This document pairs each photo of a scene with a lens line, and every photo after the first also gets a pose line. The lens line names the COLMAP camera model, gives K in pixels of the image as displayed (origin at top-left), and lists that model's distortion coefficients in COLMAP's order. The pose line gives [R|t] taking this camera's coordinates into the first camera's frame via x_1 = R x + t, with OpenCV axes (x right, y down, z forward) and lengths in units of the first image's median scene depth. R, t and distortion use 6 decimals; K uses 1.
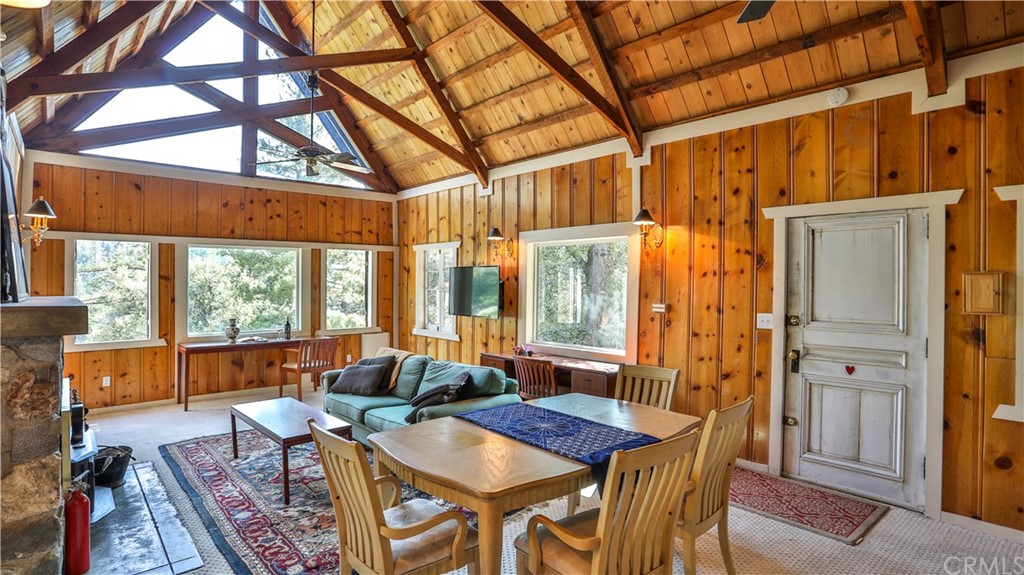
lens RADIAL K [[529.2, 0, 497.5], [0, 529.2, 285.3], [0, 0, 1]] dist [-0.069719, 0.028652]
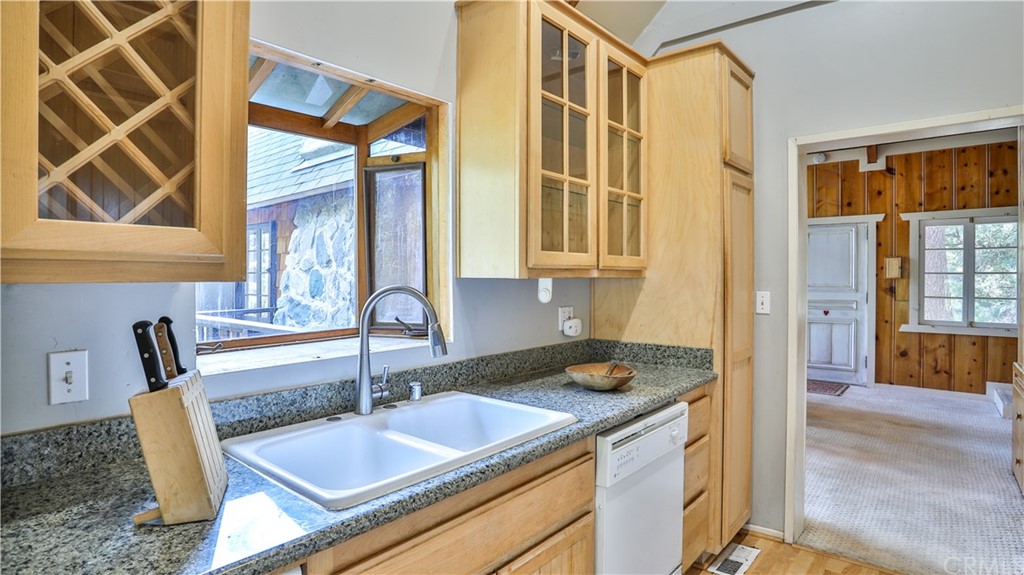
lens RADIAL K [[529.2, 0, 501.5], [0, 529.2, 280.0], [0, 0, 1]] dist [-0.069719, 0.028652]
pose [[0.994299, -0.008100, 0.106321, -0.704870], [0.007140, 0.999930, 0.009404, 0.030205], [-0.106390, -0.008591, 0.994287, -0.745836]]
